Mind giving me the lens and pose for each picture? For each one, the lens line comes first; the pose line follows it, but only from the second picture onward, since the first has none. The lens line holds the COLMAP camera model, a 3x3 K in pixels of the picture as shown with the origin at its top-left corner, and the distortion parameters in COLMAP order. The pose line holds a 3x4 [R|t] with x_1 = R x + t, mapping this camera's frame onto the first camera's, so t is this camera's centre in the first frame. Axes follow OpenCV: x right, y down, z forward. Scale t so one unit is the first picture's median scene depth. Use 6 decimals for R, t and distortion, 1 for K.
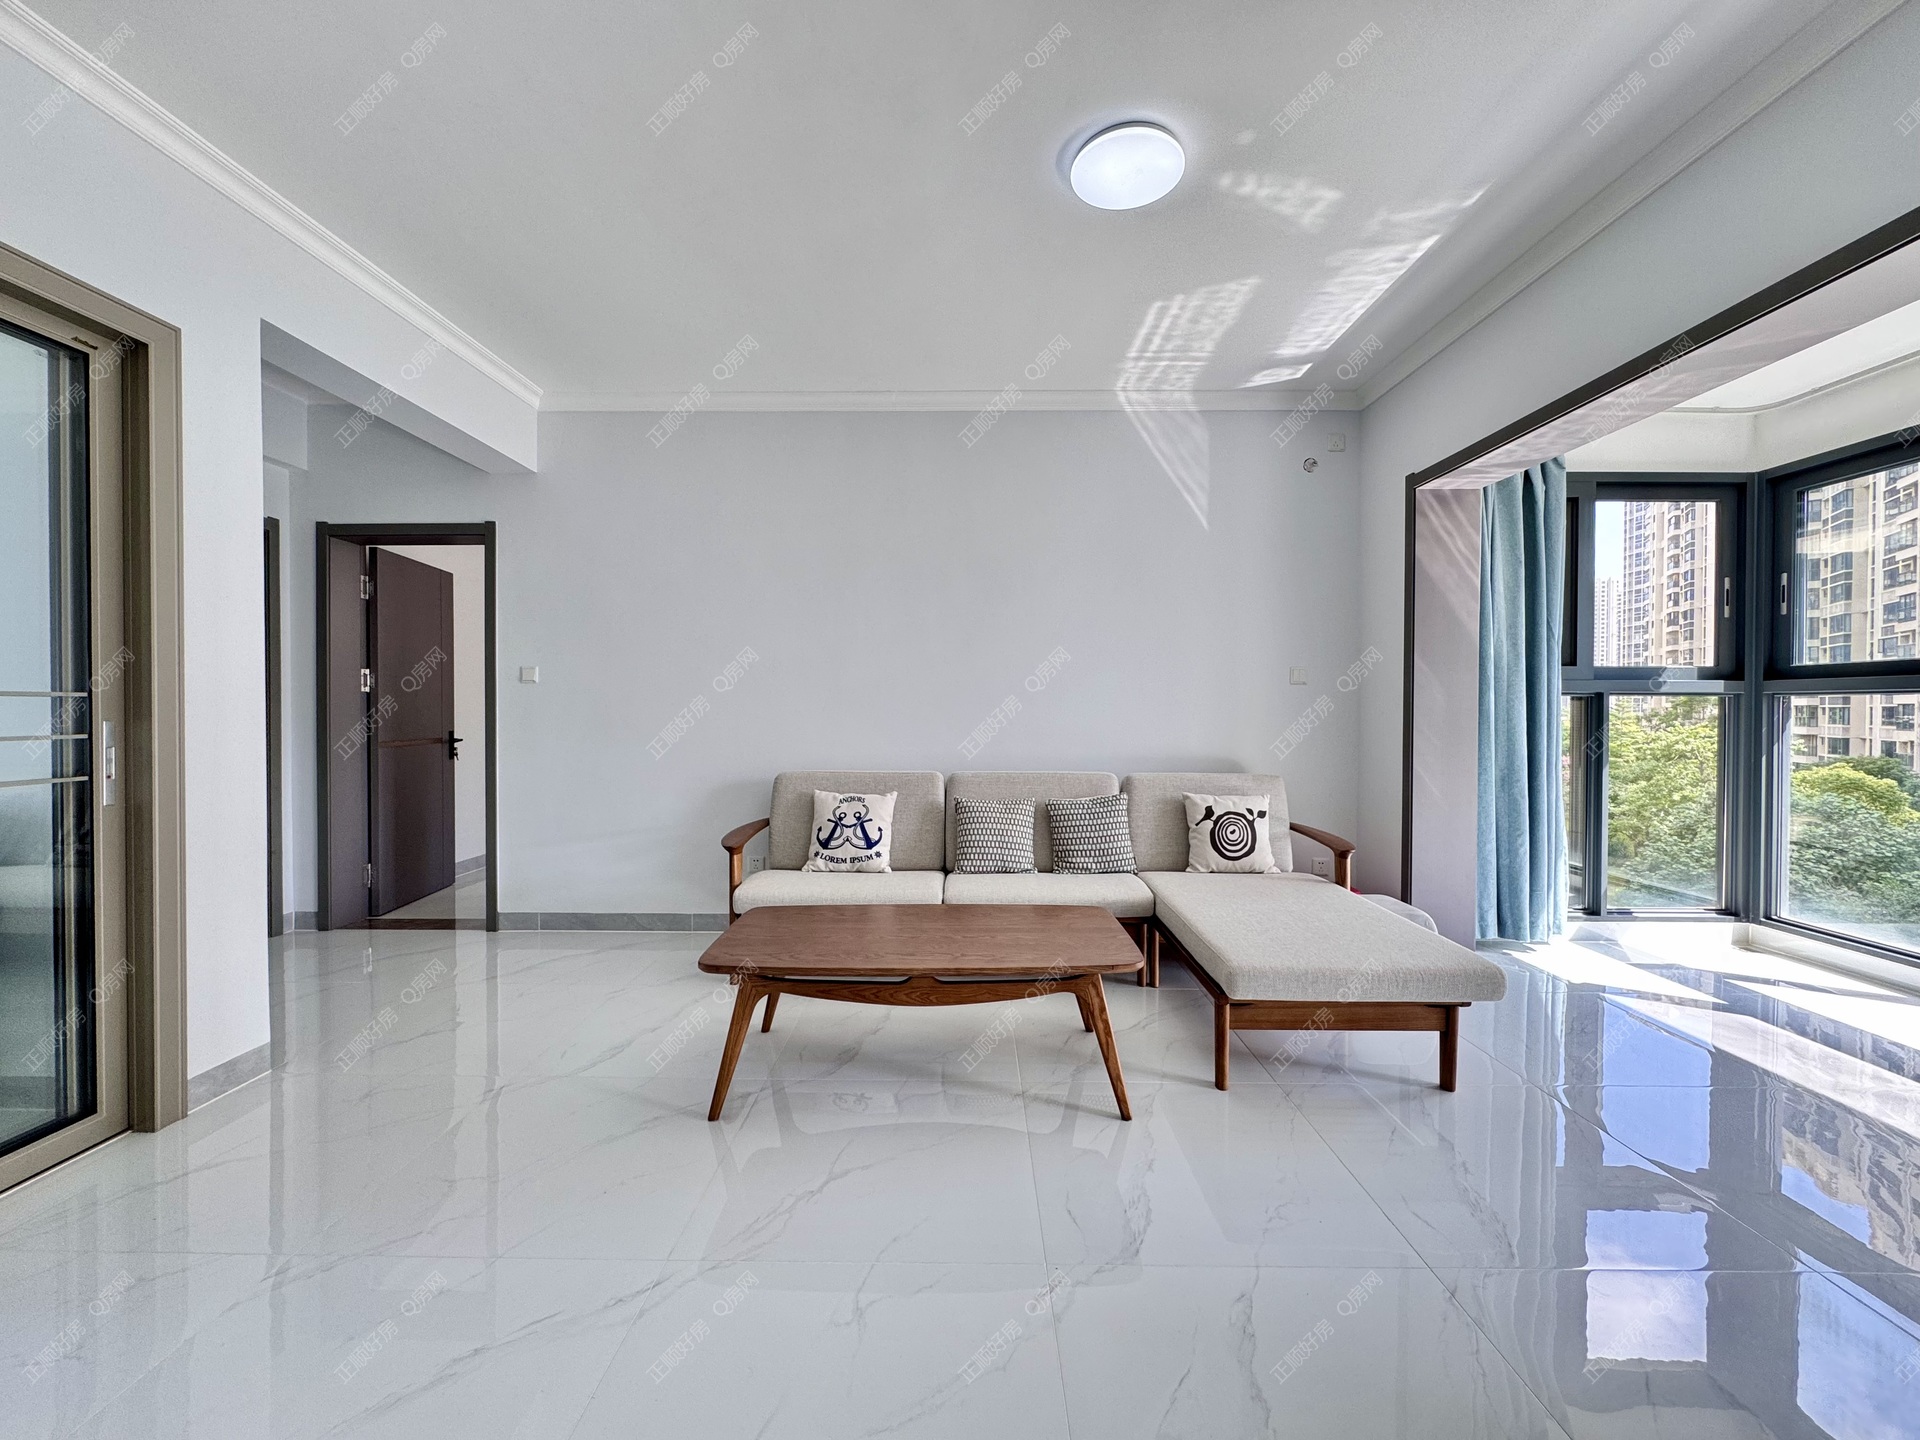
lens RADIAL K [[791.2, 0, 960.0], [0, 791.2, 720.0], [0, 0, 1]] dist [-0.005522, 0.000214]
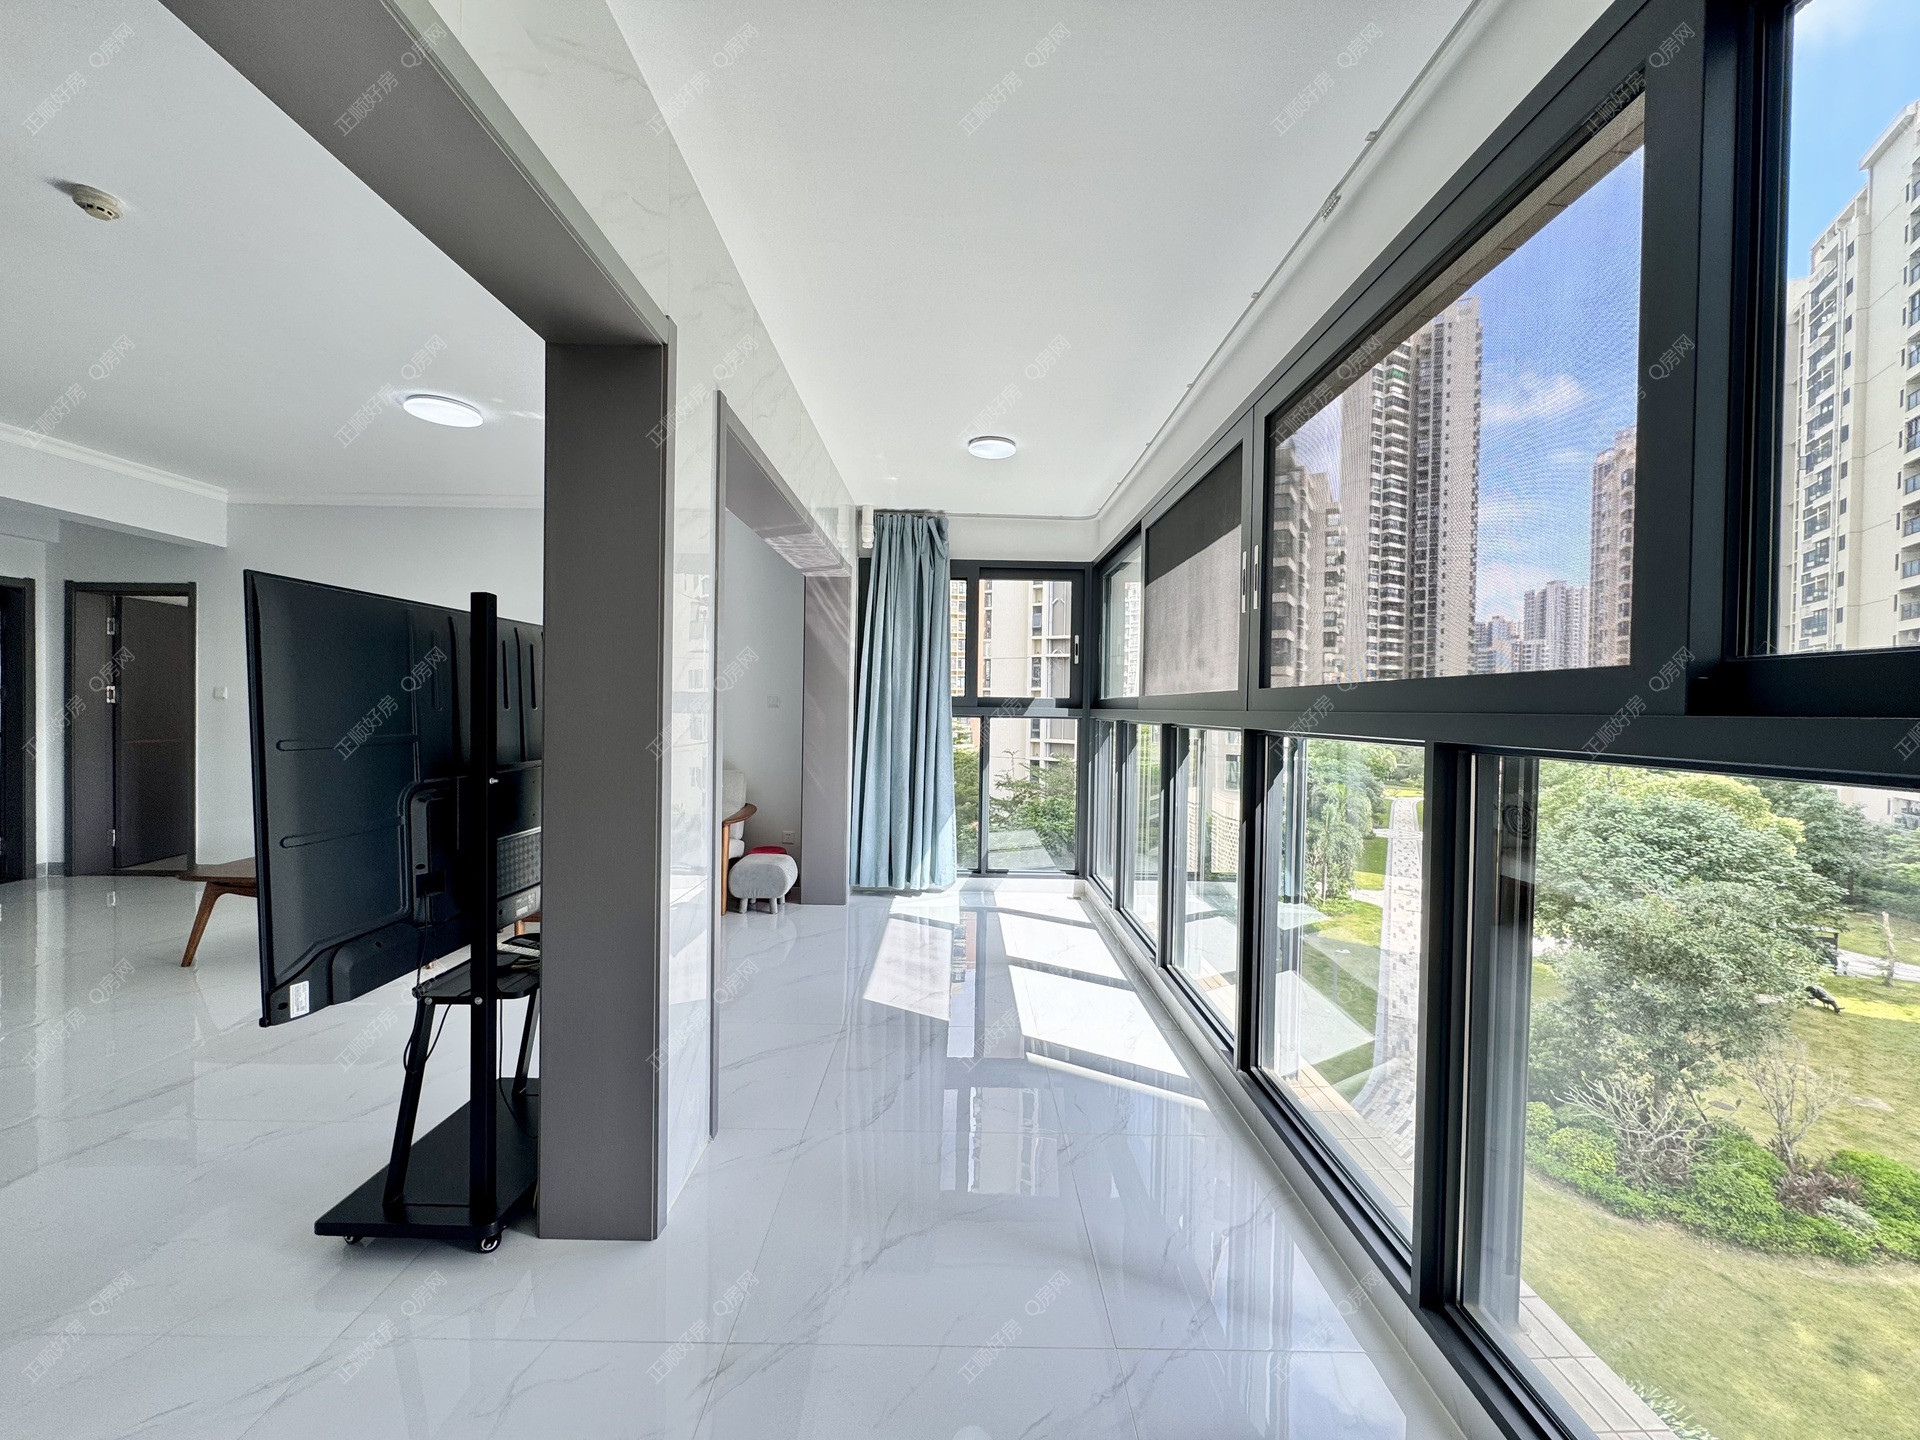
lens RADIAL K [[787.9, 0, 966.4], [0, 787.9, 715.8], [0, 0, 1]] dist [-0.001056, 0.000229]
pose [[0.999791, 0.013106, 0.015721, 0.736784], [-0.013085, 0.999913, -0.001417, -0.031526], [-0.015739, 0.001211, 0.999875, -0.400125]]
